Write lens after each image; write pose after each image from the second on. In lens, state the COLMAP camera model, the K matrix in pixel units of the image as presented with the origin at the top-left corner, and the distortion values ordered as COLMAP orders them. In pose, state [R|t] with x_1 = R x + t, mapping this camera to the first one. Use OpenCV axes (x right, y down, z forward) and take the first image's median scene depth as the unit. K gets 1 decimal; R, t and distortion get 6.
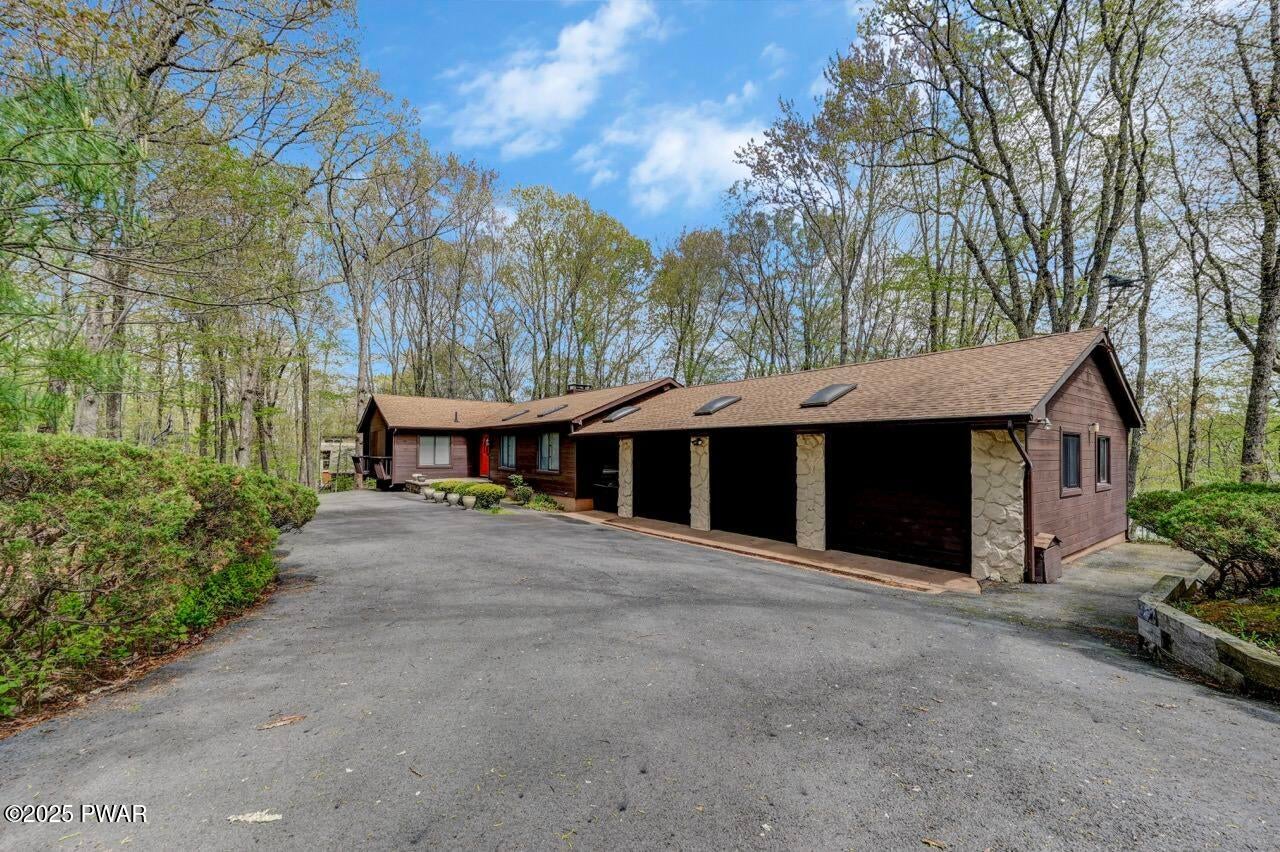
lens RADIAL K [[514.6, 0, 638.8], [0, 514.6, 438.2], [0, 0, 1]] dist [-0.010515, -0.000507]
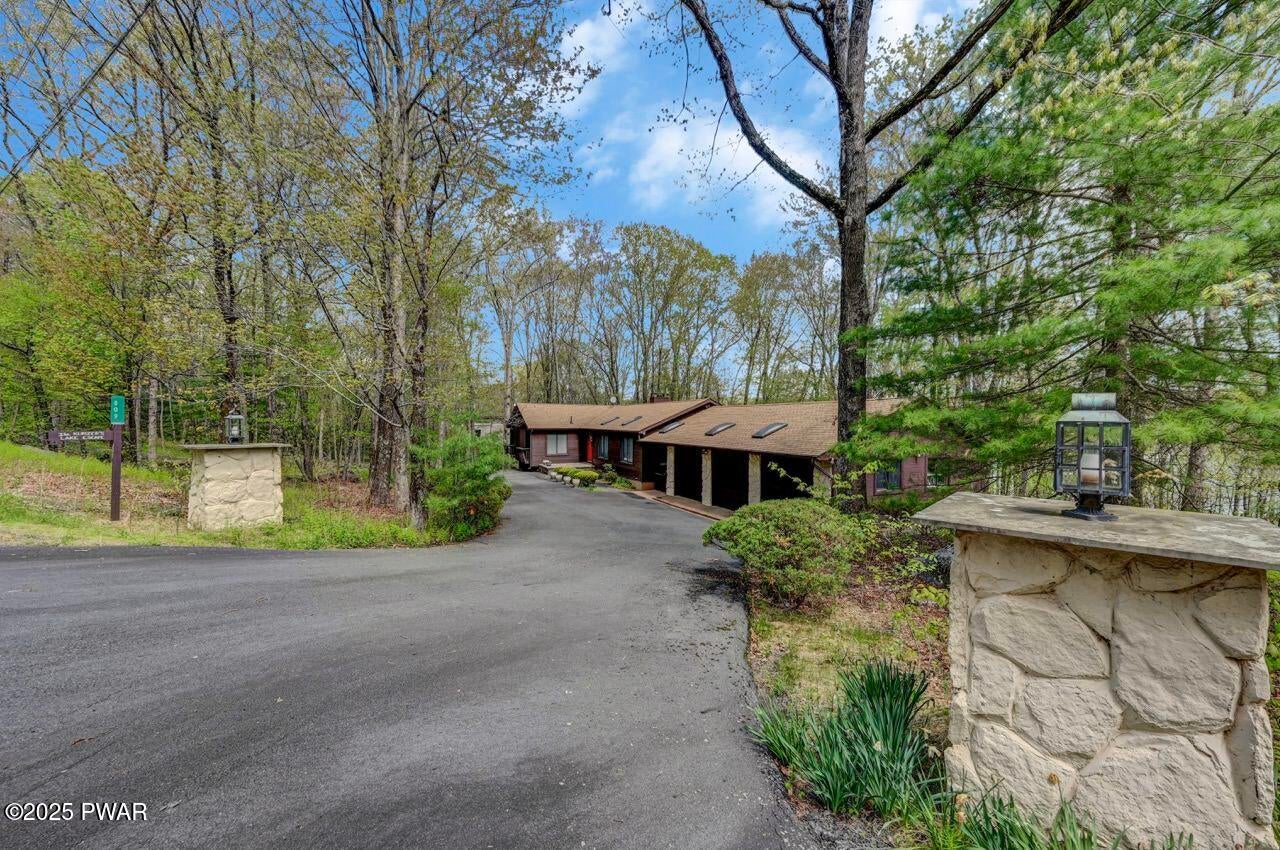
lens RADIAL K [[514.6, 0, 645.8], [0, 514.6, 424.4], [0, 0, 1]] dist [-0.010515, -0.000507]
pose [[0.976434, 0.002383, -0.215801, 0.272969], [0.004456, 0.999503, 0.031200, -0.127667], [0.215768, -0.031426, 0.975939, -0.616625]]
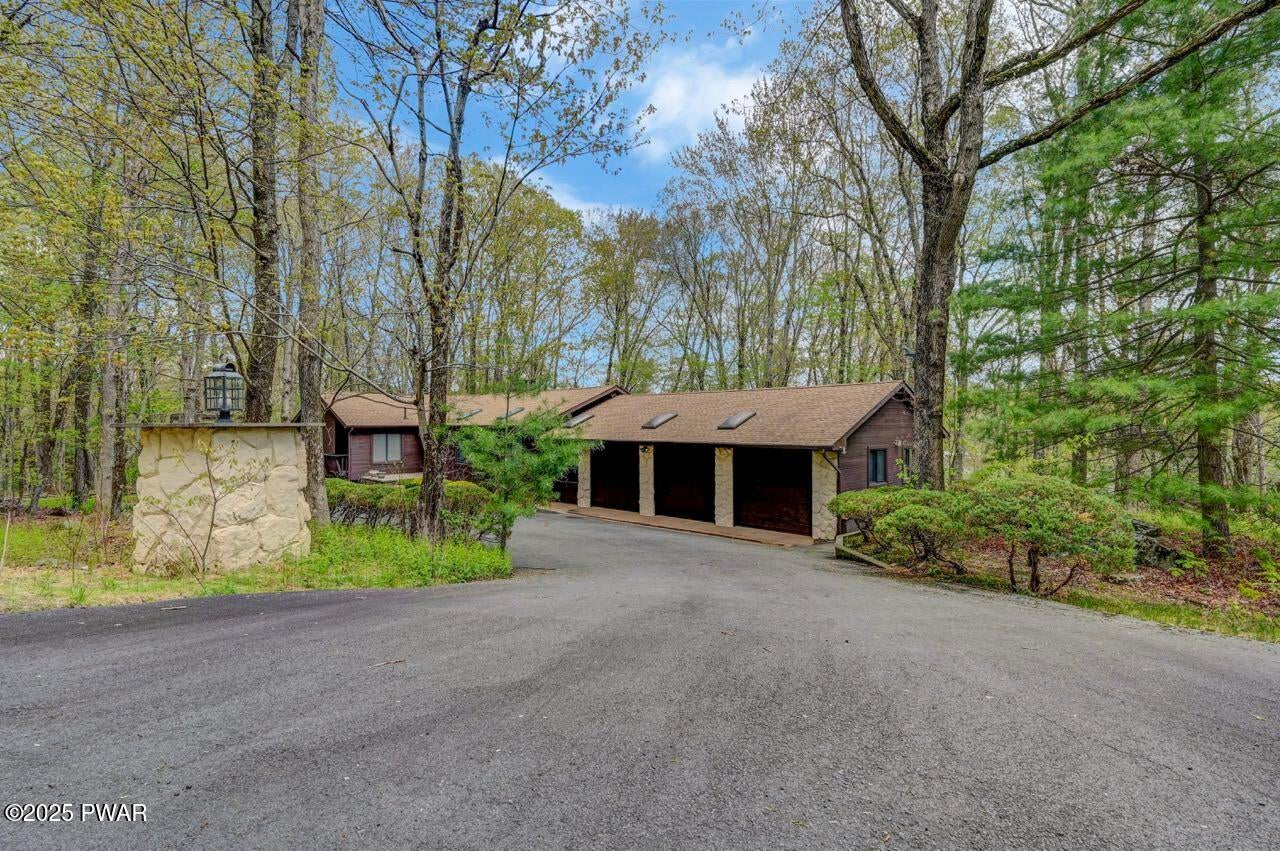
lens RADIAL K [[641.0, 0, 645.2], [0, 641.0, 417.0], [0, 0, 1]] dist [-0.009805, 0.000318]
pose [[0.989196, -0.003655, 0.146553, -0.120704], [0.001384, 0.999877, 0.015593, -0.096740], [-0.146592, -0.015221, 0.989080, -0.601548]]
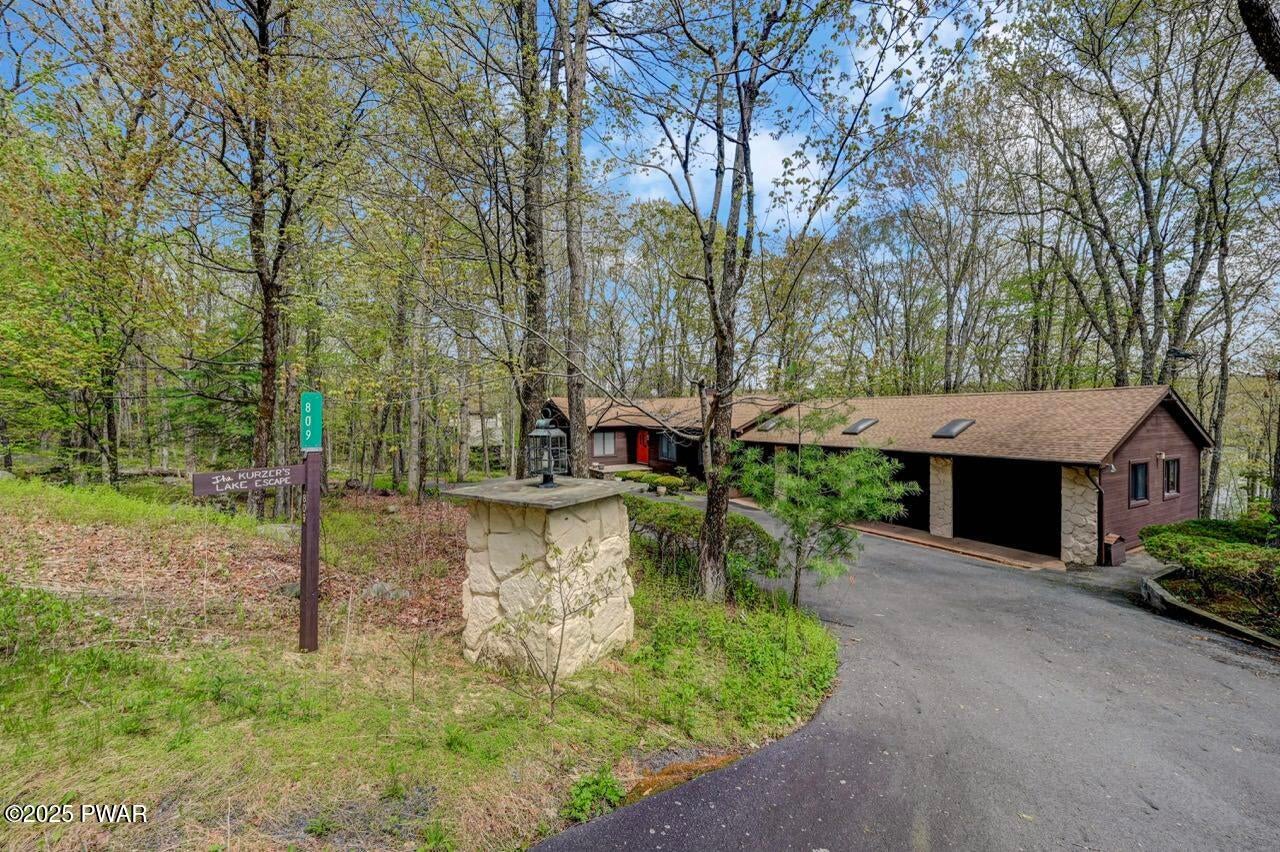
lens RADIAL K [[514.6, 0, 630.7], [0, 514.6, 416.3], [0, 0, 1]] dist [-0.010515, -0.000507]
pose [[0.989205, -0.008186, -0.146309, -0.246499], [0.012724, 0.999466, 0.030112, -0.137393], [0.145984, -0.031648, 0.988781, -0.424788]]
